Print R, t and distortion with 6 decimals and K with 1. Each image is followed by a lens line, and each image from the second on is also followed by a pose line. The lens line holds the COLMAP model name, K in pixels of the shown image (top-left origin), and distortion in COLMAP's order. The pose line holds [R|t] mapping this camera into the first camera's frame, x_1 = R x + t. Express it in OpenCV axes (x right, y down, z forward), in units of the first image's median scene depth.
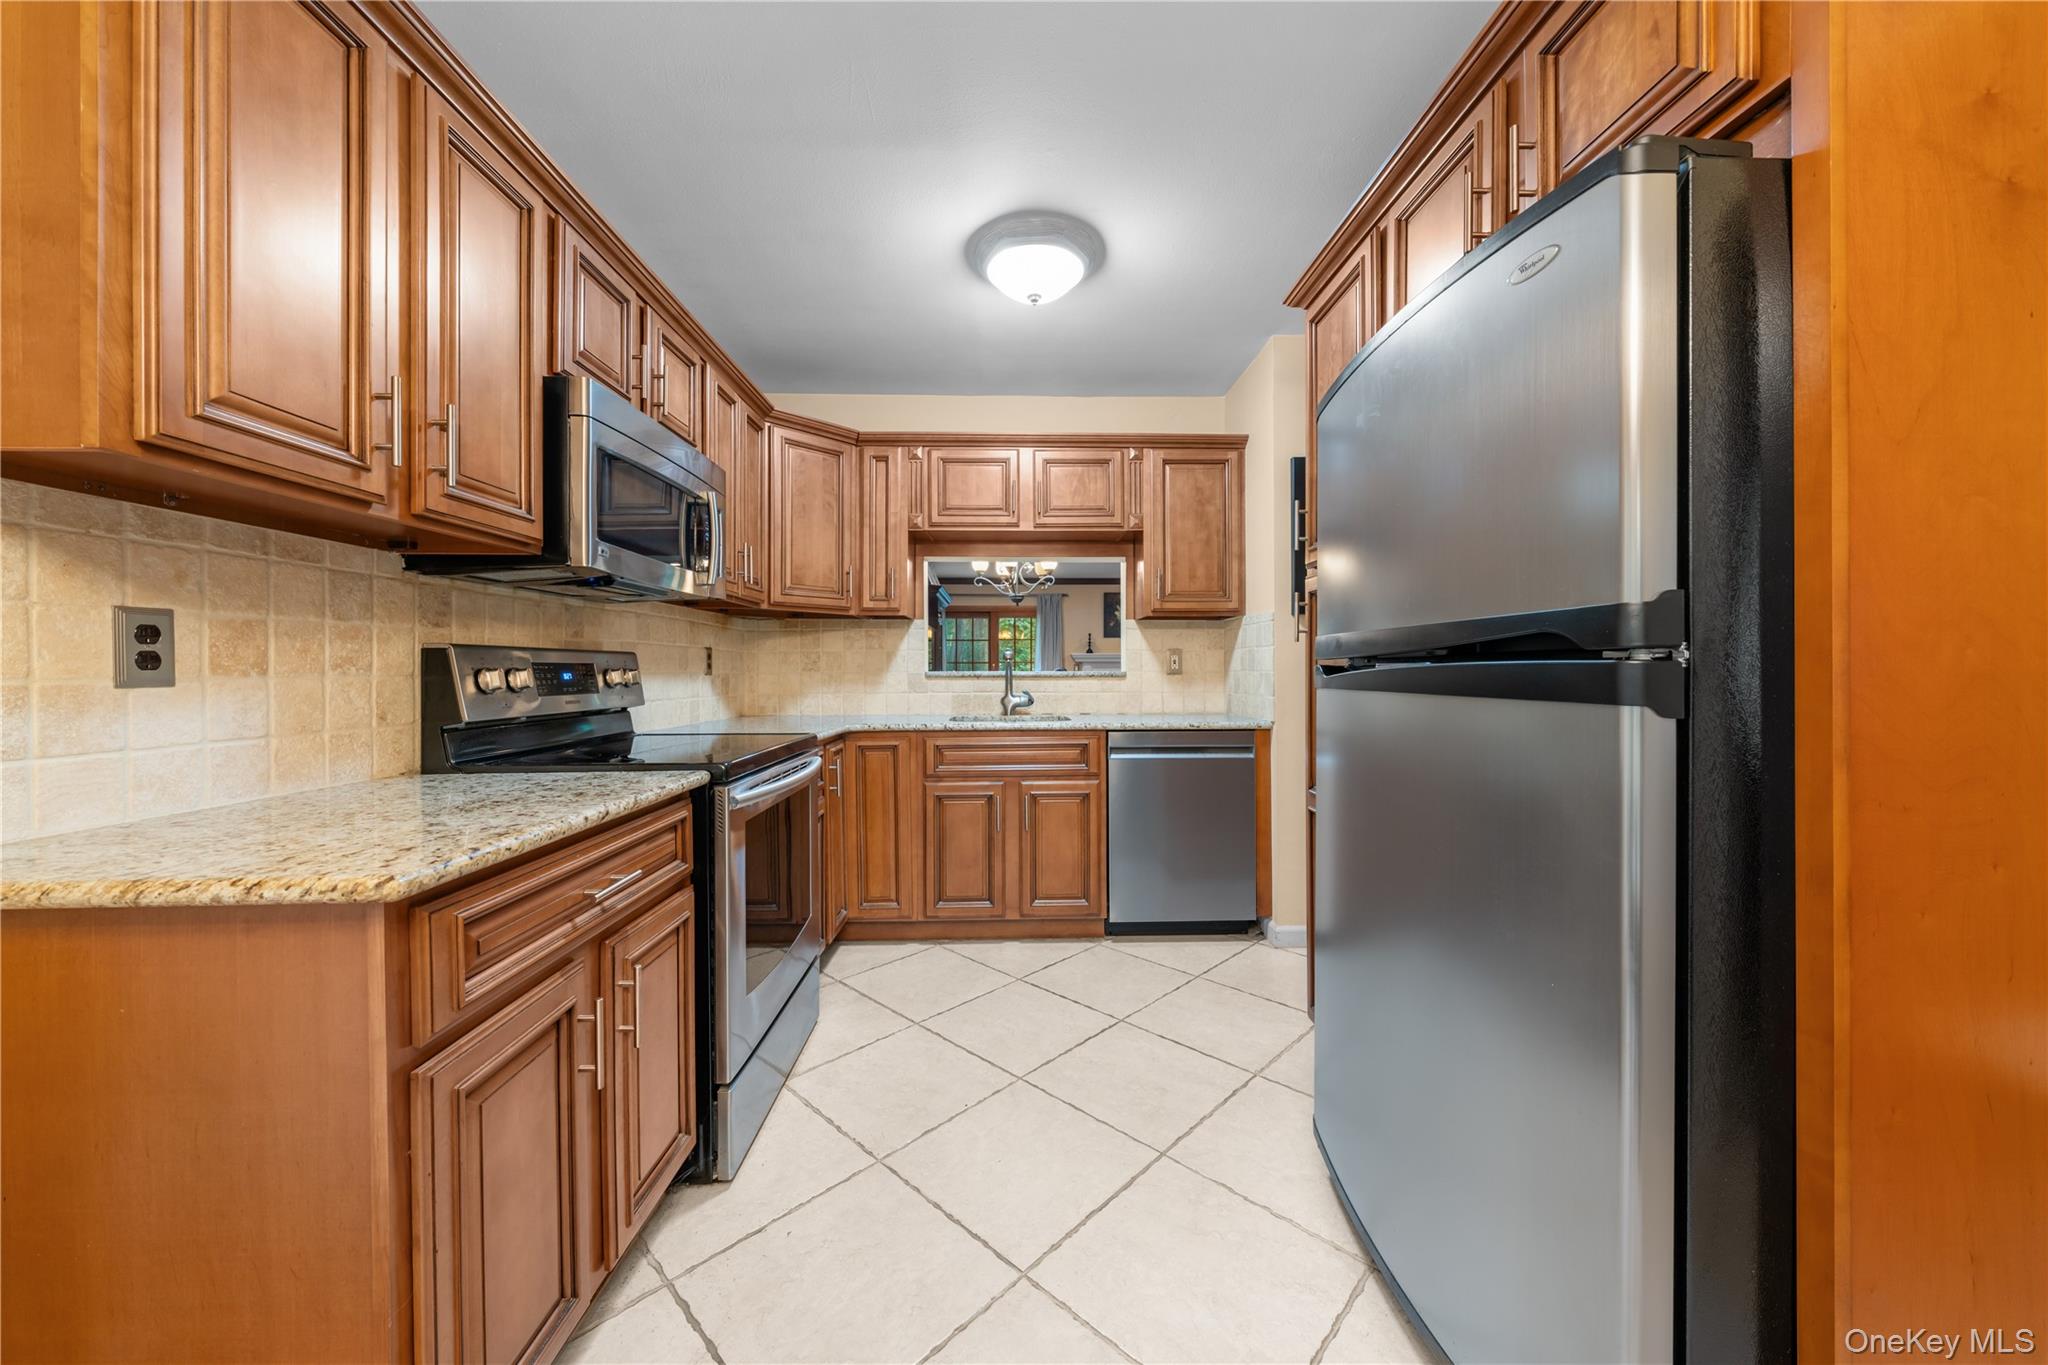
lens RADIAL K [[721.7, 0, 1009.4], [0, 721.7, 672.6], [0, 0, 1]] dist [-0.000094, -0.000175]
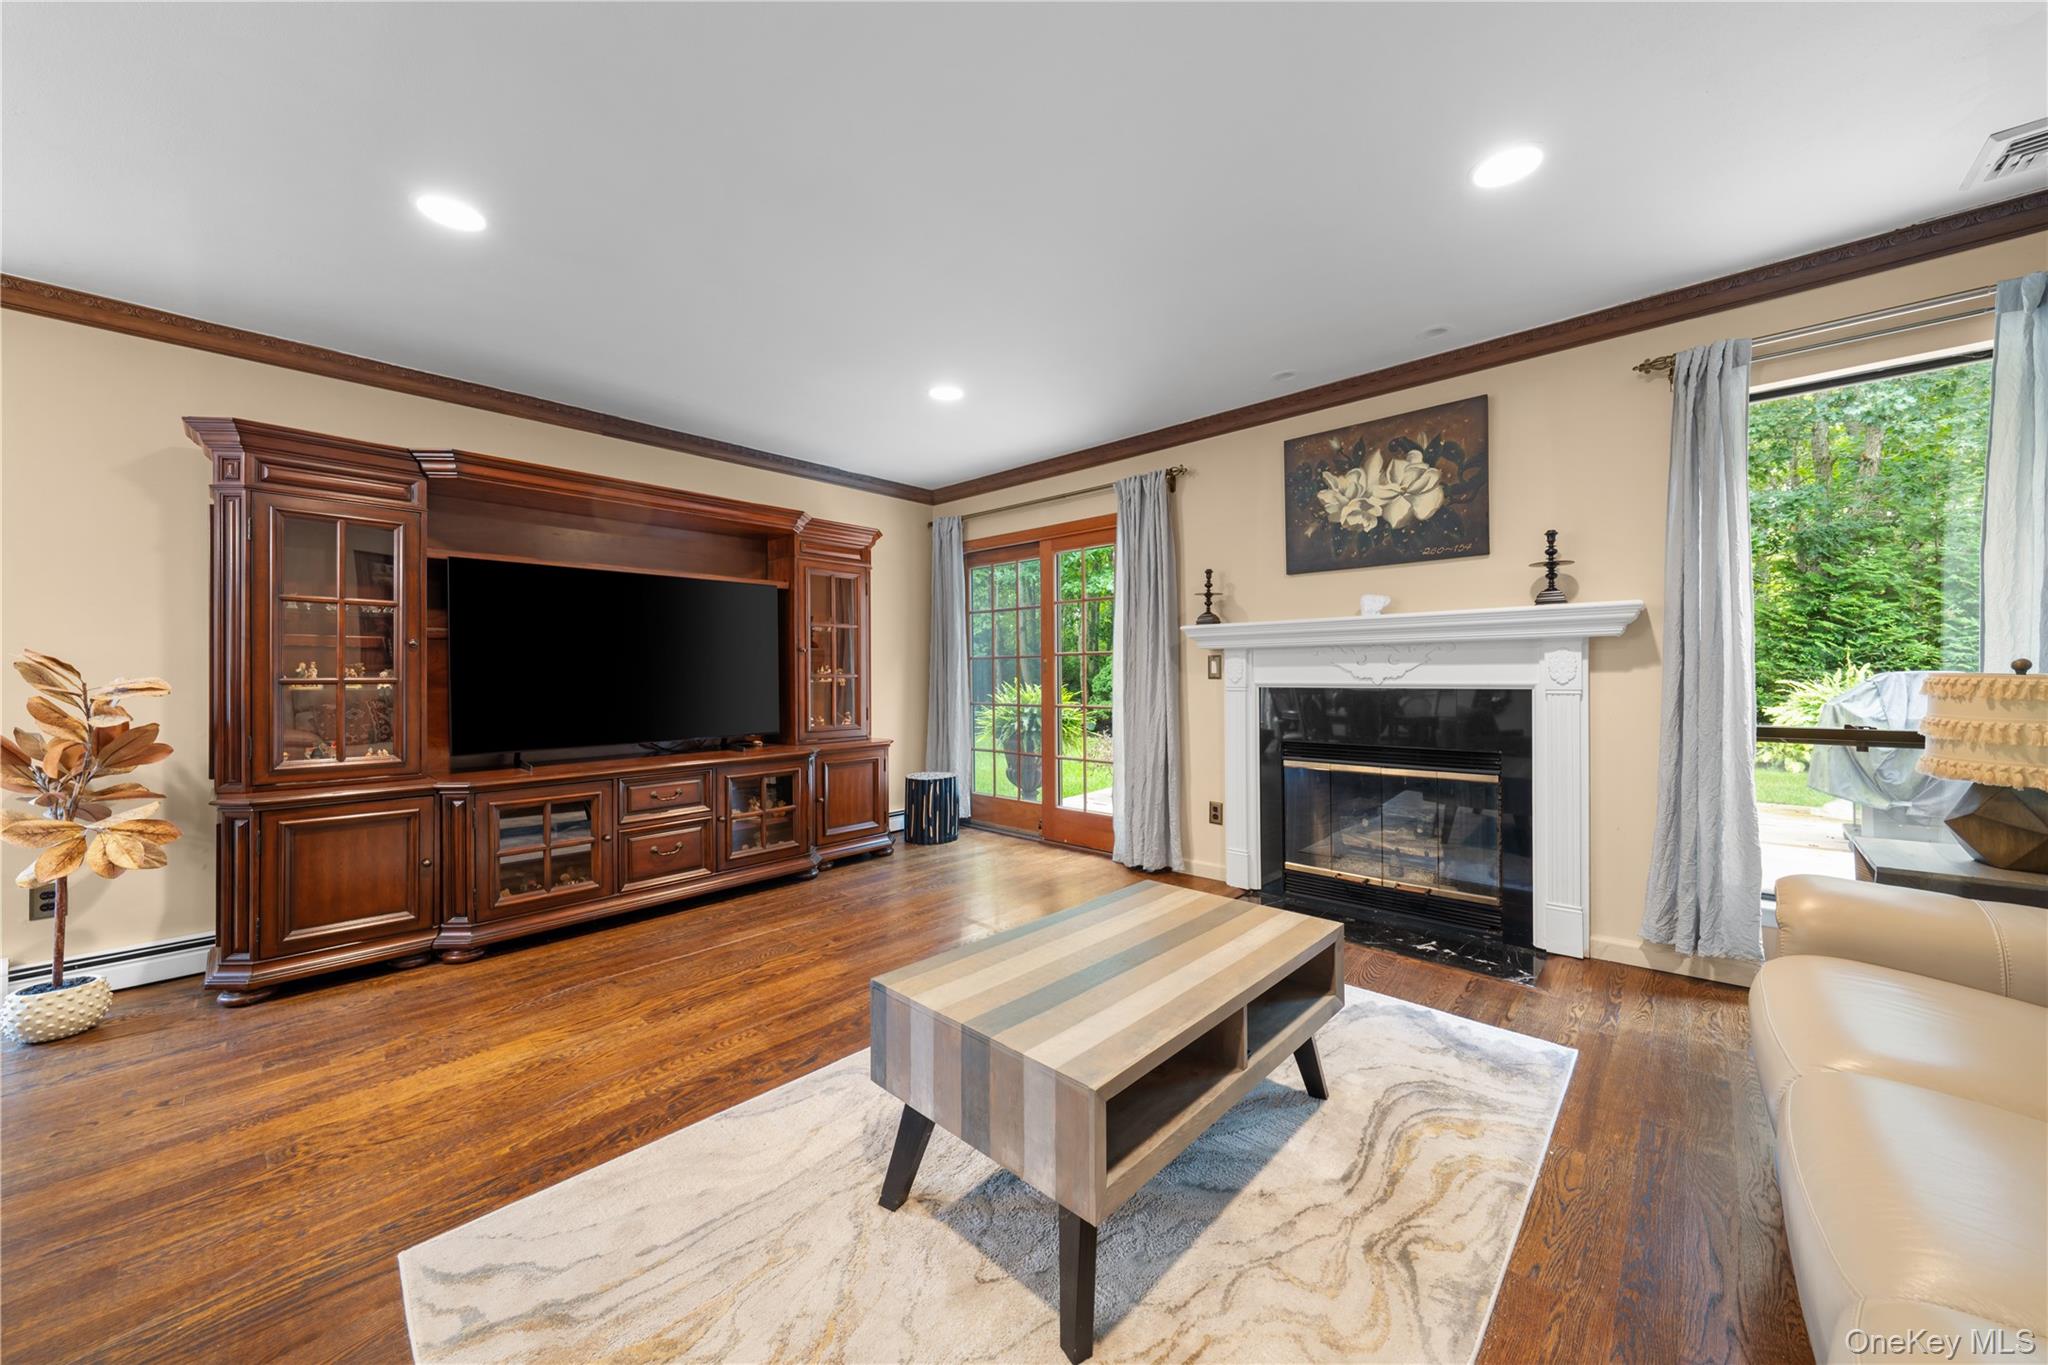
lens RADIAL K [[721.7, 0, 1040.6], [0, 721.7, 675.4], [0, 0, 1]] dist [-0.000094, -0.000175]
pose [[0.737890, -0.001589, -0.674919, 0.990020], [0.005958, 0.999974, 0.004160, -0.012110], [0.674895, -0.007091, 0.737880, 2.427935]]
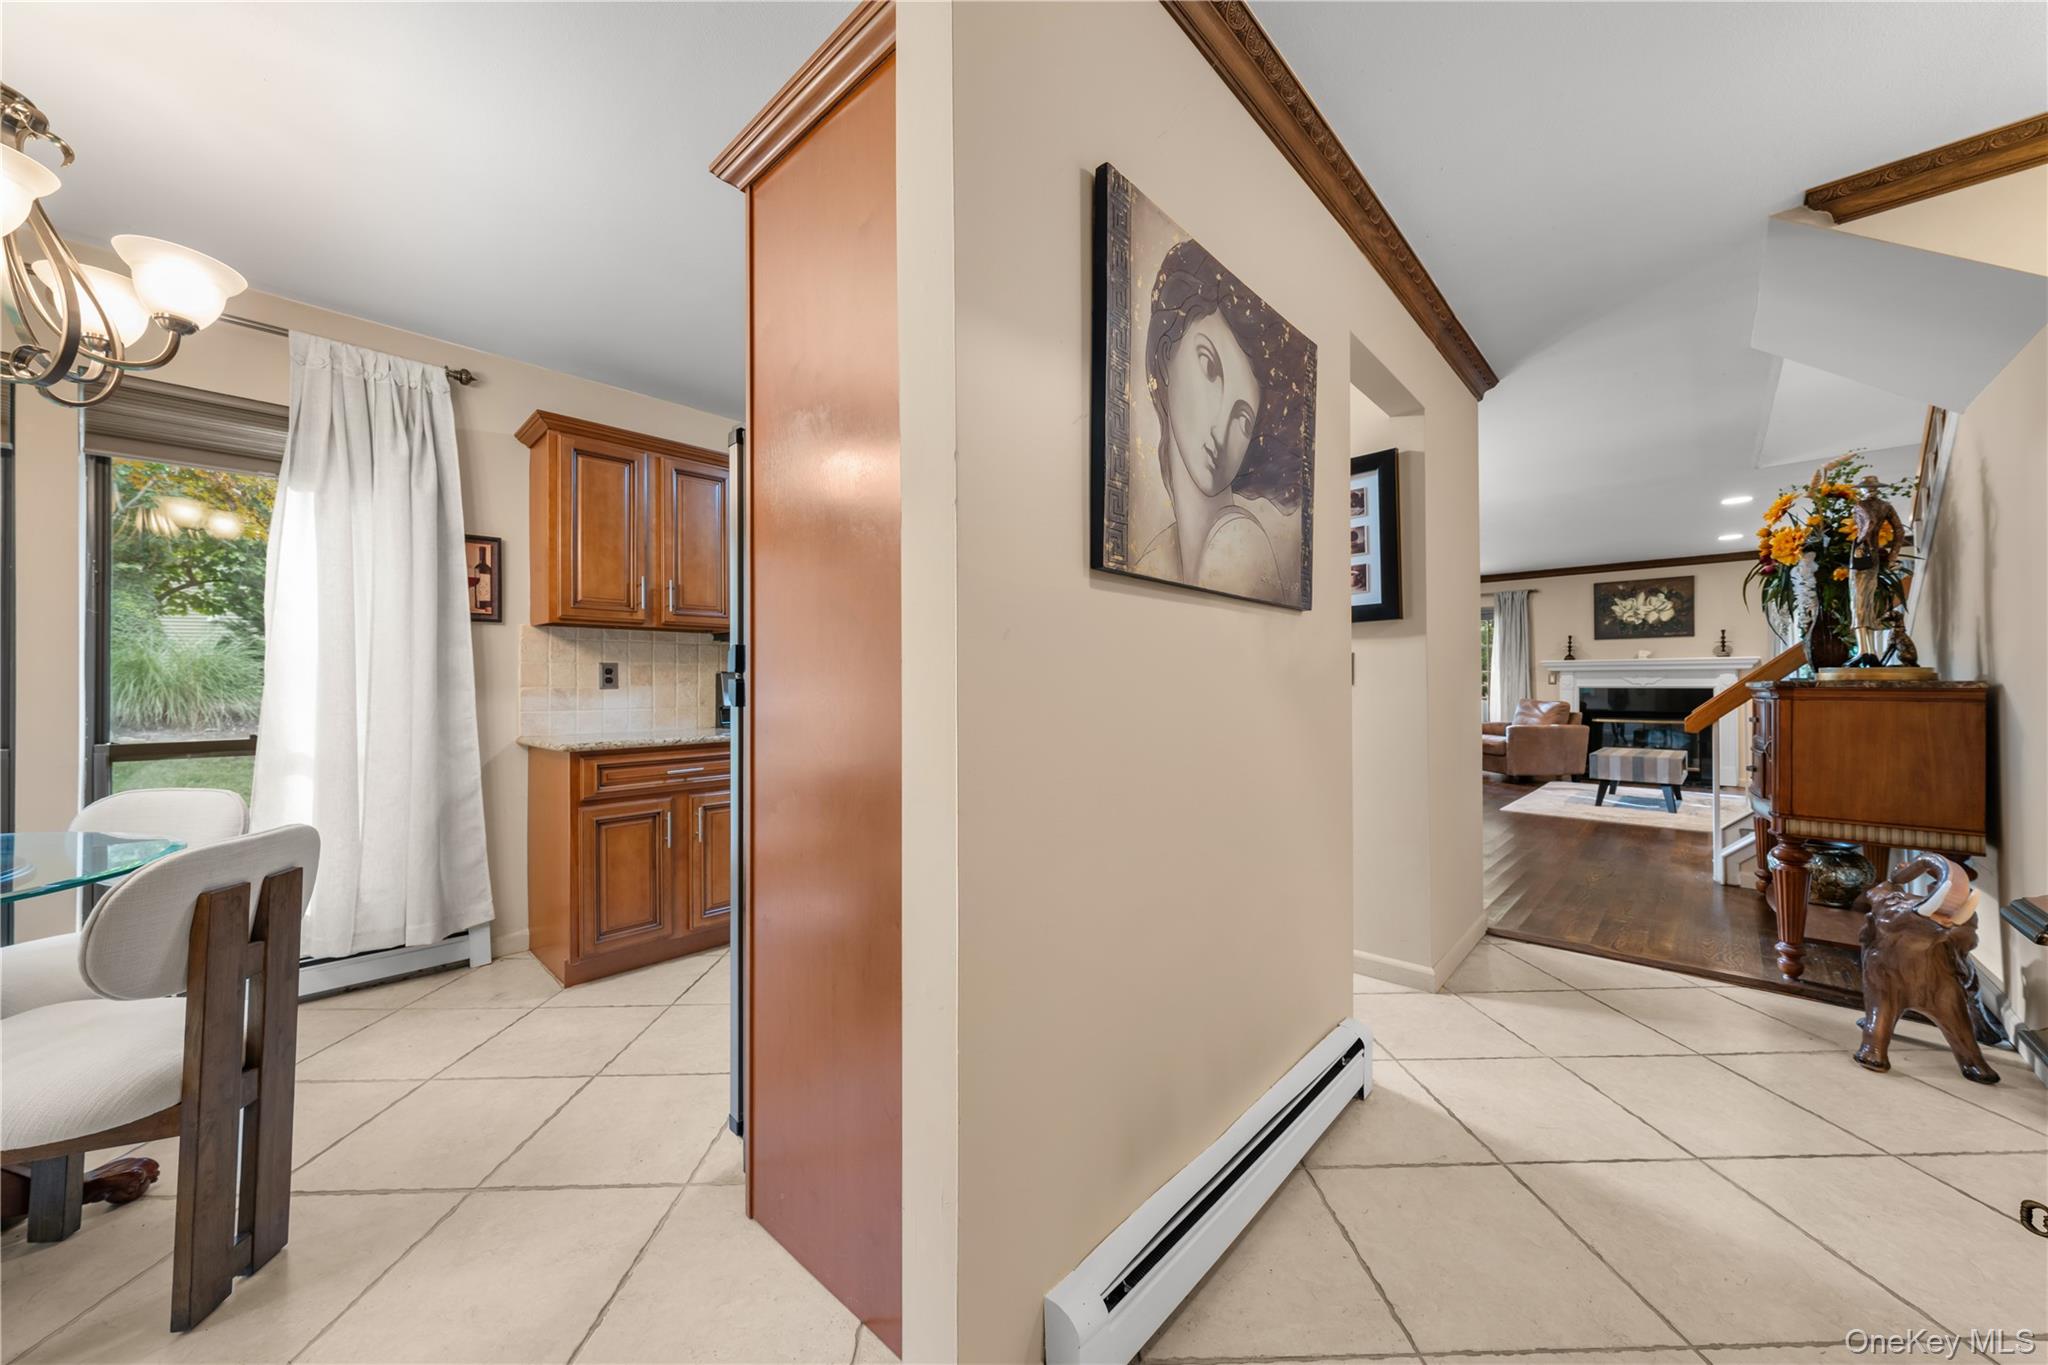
lens RADIAL K [[721.7, 0, 1037.3], [0, 721.7, 677.9], [0, 0, 1]] dist [-0.000094, -0.000175]
pose [[0.731254, -0.006272, -0.682077, 0.809884], [0.000535, 0.999963, -0.008621, 0.000143], [0.682105, 0.005939, 0.731230, 0.003906]]
